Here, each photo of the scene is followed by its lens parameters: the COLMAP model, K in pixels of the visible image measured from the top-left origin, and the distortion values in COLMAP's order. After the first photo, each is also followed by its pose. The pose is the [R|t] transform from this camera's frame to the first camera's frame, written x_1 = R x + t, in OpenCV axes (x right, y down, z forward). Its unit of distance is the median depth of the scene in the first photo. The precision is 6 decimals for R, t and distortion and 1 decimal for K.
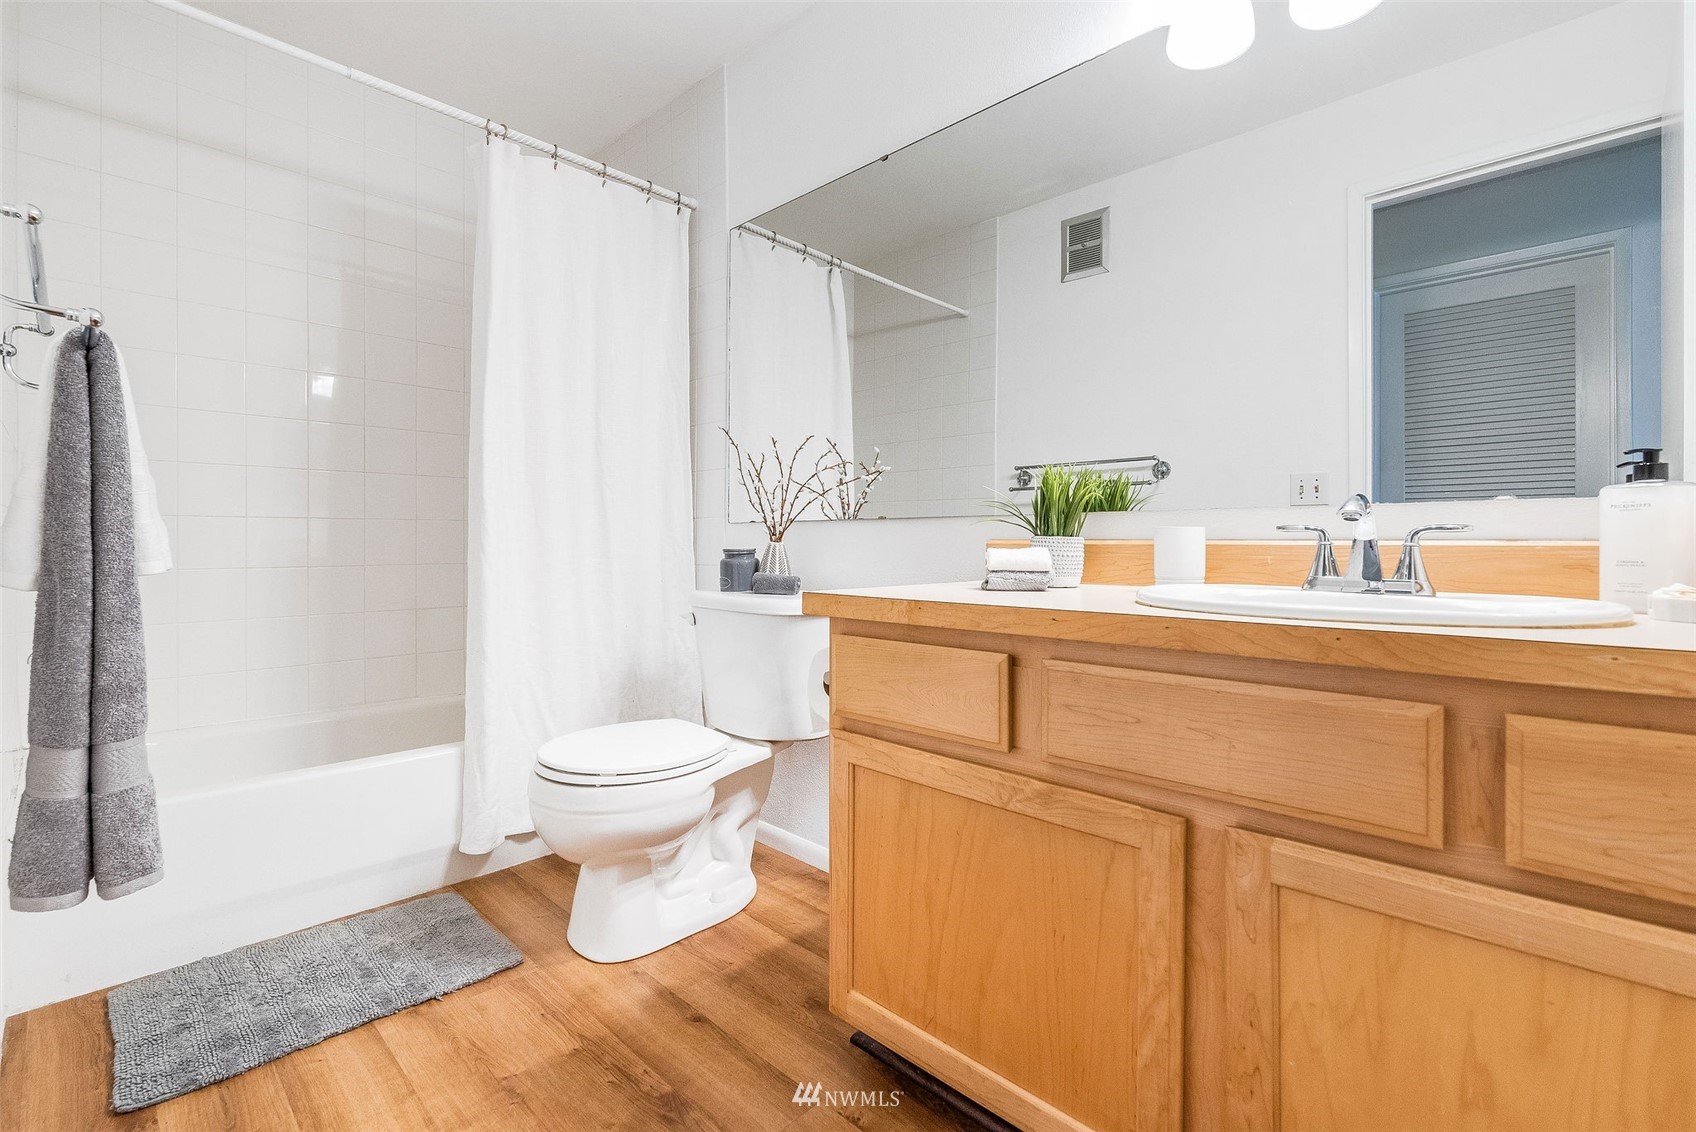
lens RADIAL K [[729.7, 0, 856.3], [0, 729.7, 556.7], [0, 0, 1]] dist [0.004376, 0.000248]
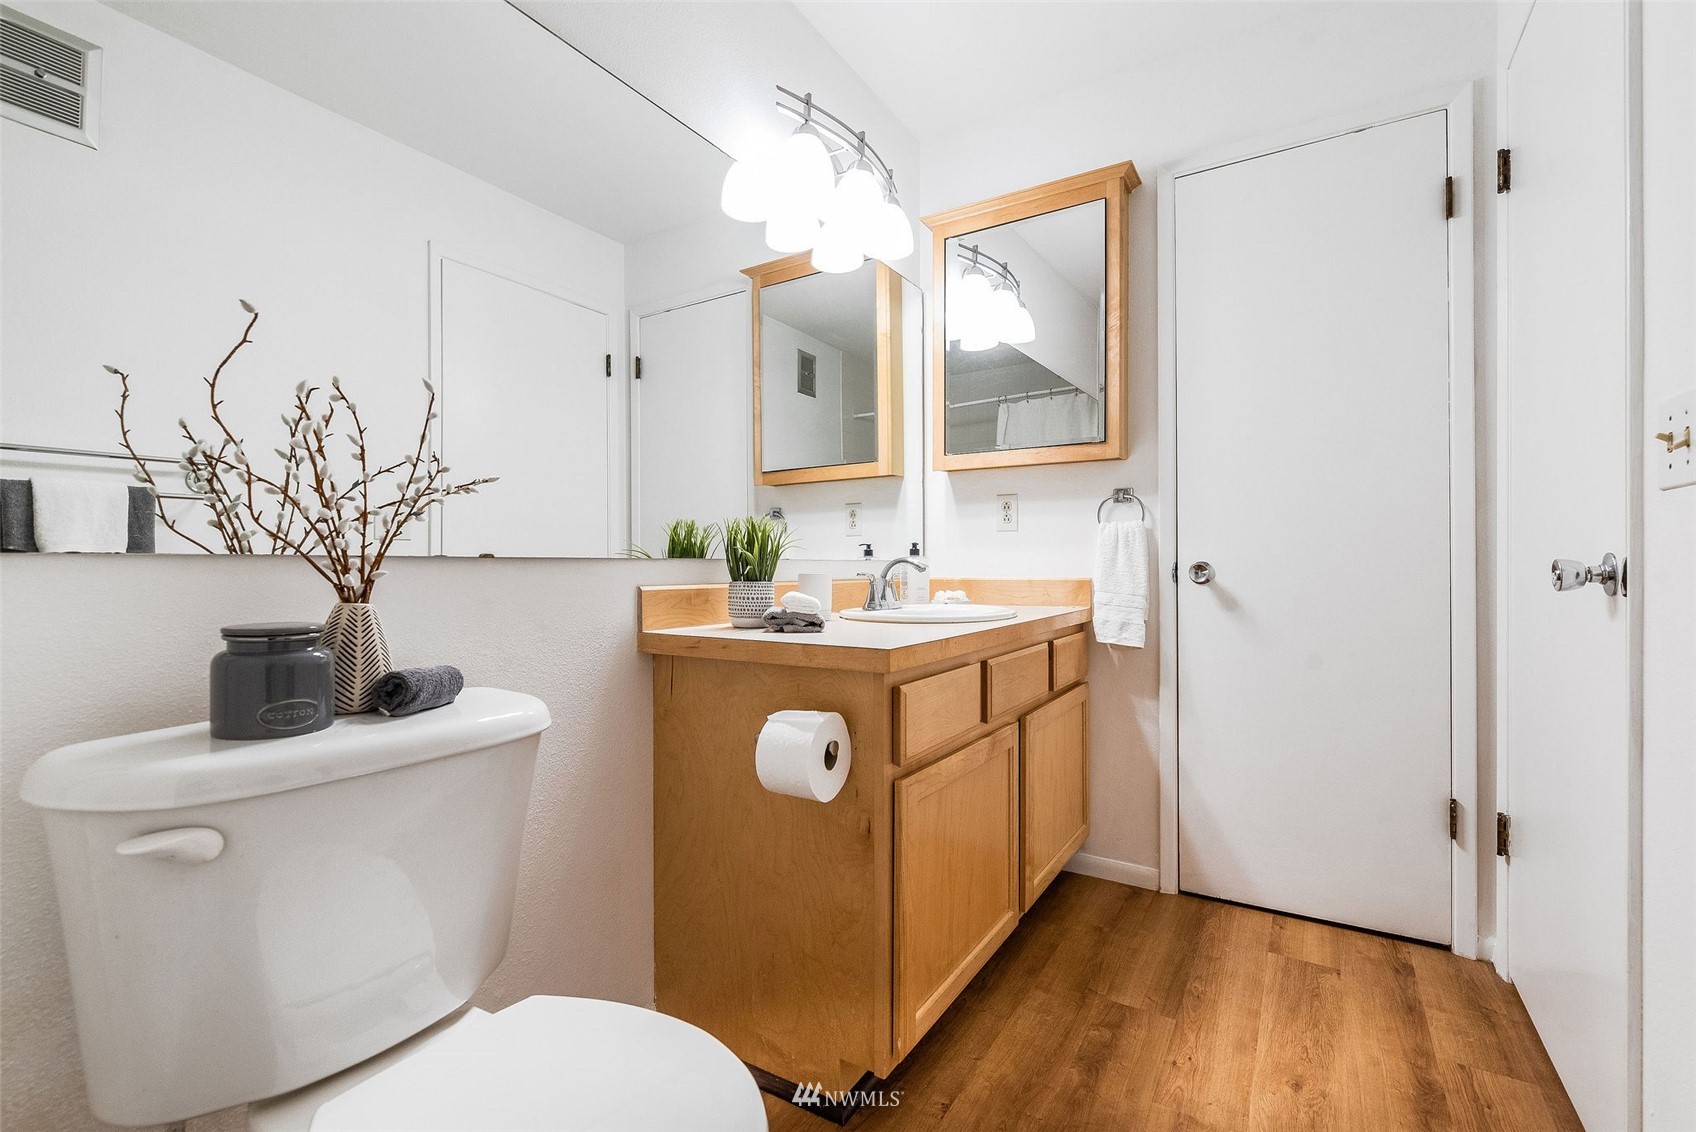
lens RADIAL K [[729.7, 0, 856.3], [0, 729.7, 556.7], [0, 0, 1]] dist [0.004376, 0.000248]
pose [[-0.189311, 0.005596, 0.981901, -0.650979], [0.002301, 0.999984, -0.005255, -0.047196], [-0.981915, 0.001265, -0.189320, 0.762545]]
